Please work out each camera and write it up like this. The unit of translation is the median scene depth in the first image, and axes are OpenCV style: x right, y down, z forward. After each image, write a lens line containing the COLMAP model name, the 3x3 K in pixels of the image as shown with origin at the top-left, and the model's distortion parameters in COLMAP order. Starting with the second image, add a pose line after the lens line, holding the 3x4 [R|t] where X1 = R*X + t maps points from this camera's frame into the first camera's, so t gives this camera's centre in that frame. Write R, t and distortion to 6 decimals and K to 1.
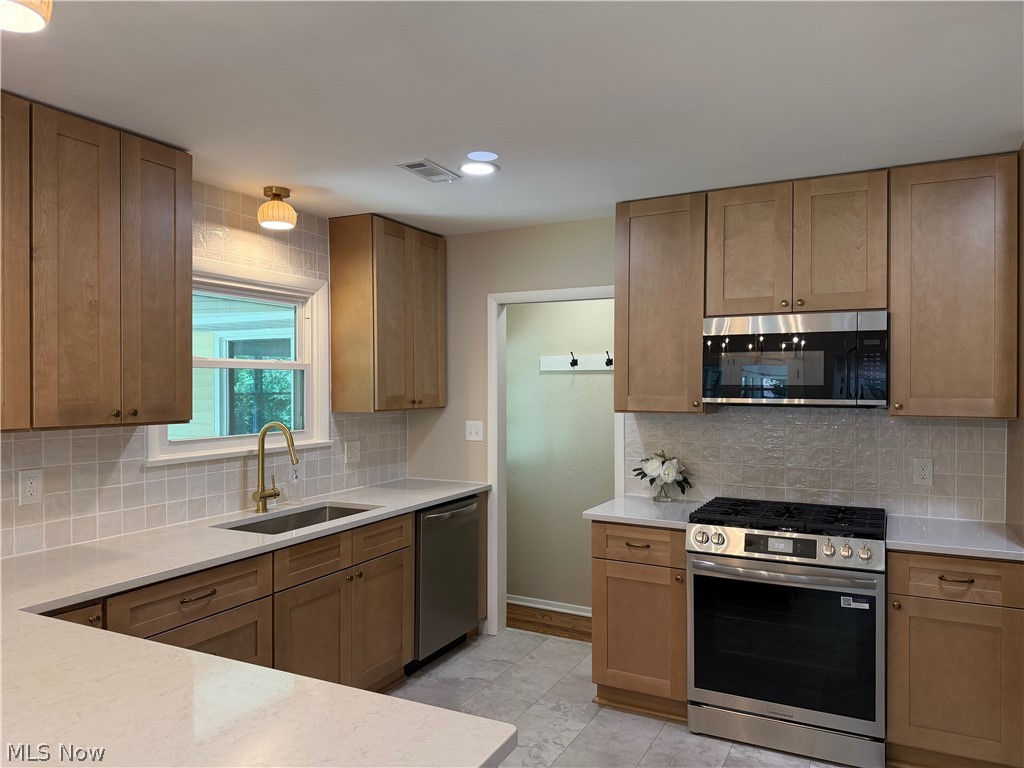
lens RADIAL K [[721.0, 0, 513.4], [0, 721.0, 385.7], [0, 0, 1]] dist [0.096094, -0.140908]
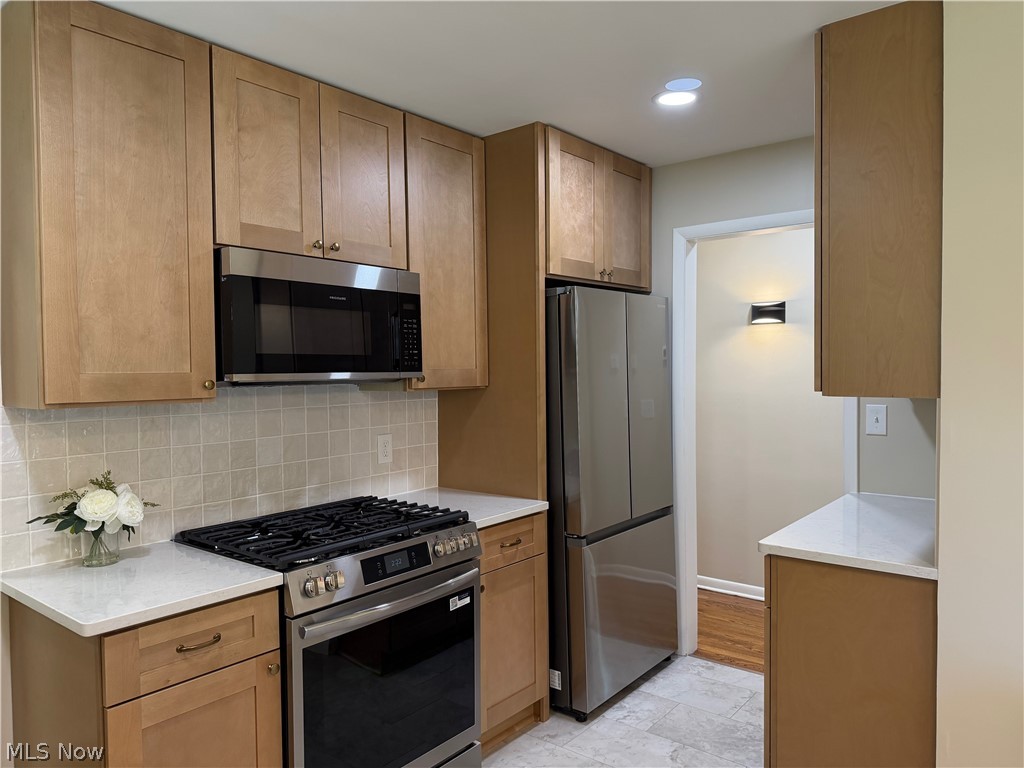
lens RADIAL K [[721.0, 0, 513.4], [0, 721.0, 385.7], [0, 0, 1]] dist [0.096094, -0.140908]
pose [[0.205124, -0.028673, 0.978316, -0.314791], [0.013779, 0.999556, 0.026407, 0.013933], [-0.978639, 0.008064, 0.205428, 0.649862]]
